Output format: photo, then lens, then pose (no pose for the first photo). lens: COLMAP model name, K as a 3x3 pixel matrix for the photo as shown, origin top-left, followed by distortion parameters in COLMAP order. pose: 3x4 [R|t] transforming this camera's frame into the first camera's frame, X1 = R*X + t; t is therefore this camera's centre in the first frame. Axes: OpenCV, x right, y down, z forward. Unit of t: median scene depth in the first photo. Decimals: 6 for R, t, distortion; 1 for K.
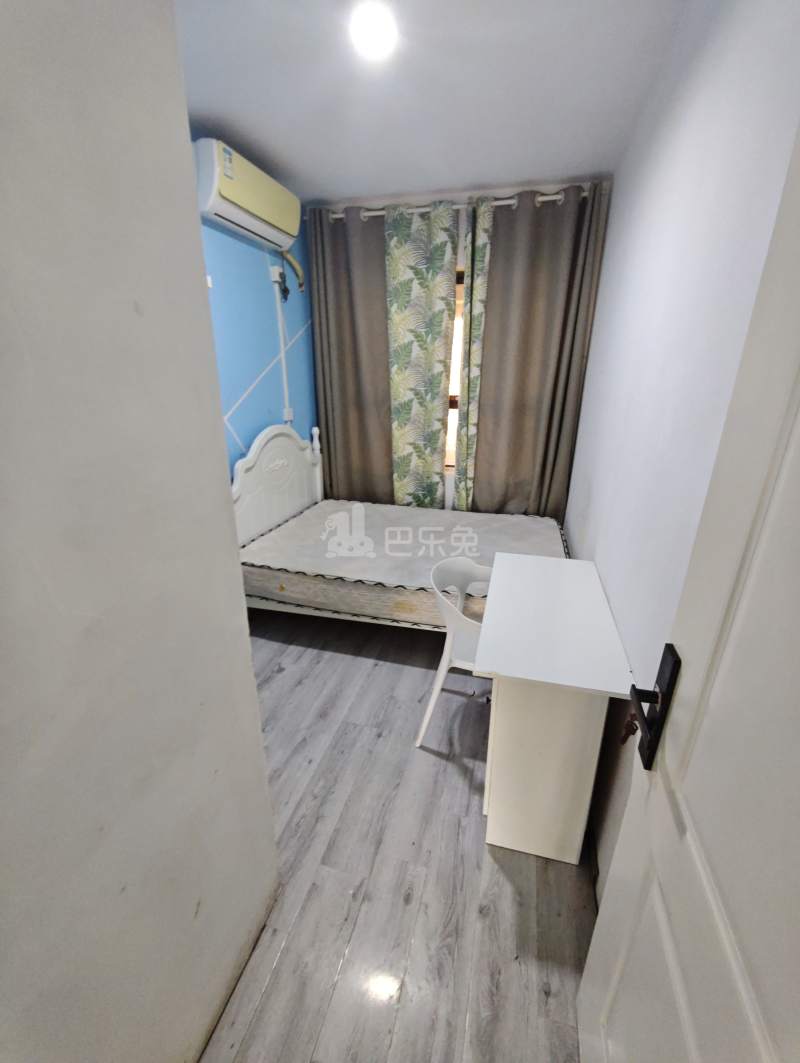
lens RADIAL K [[447.2, 0, 400.0], [0, 447.2, 531.5], [0, 0, 1]] dist [-0.001772, 0.000525]
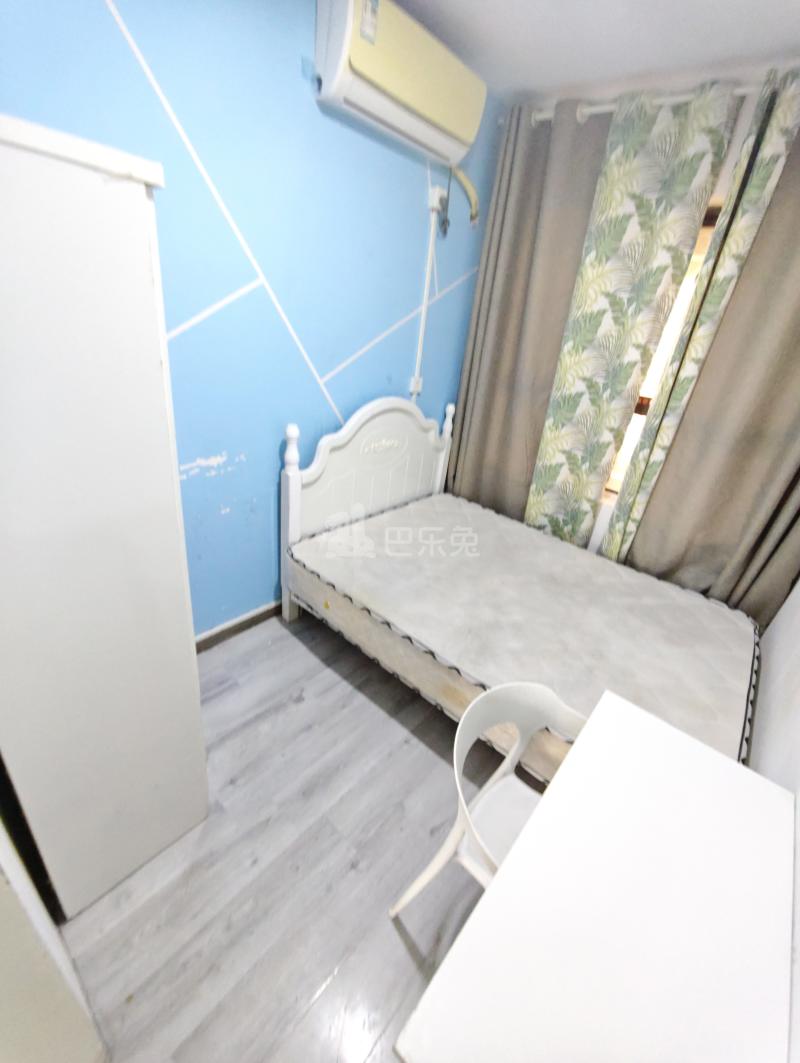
lens RADIAL K [[435.9, 0, 410.6], [0, 435.9, 526.9], [0, 0, 1]] dist [-0.005515, -0.000210]
pose [[0.900807, 0.280258, -0.331667, 0.075918], [-0.248932, 0.959153, 0.134384, -0.122170], [0.355781, -0.038492, 0.933776, 0.257311]]
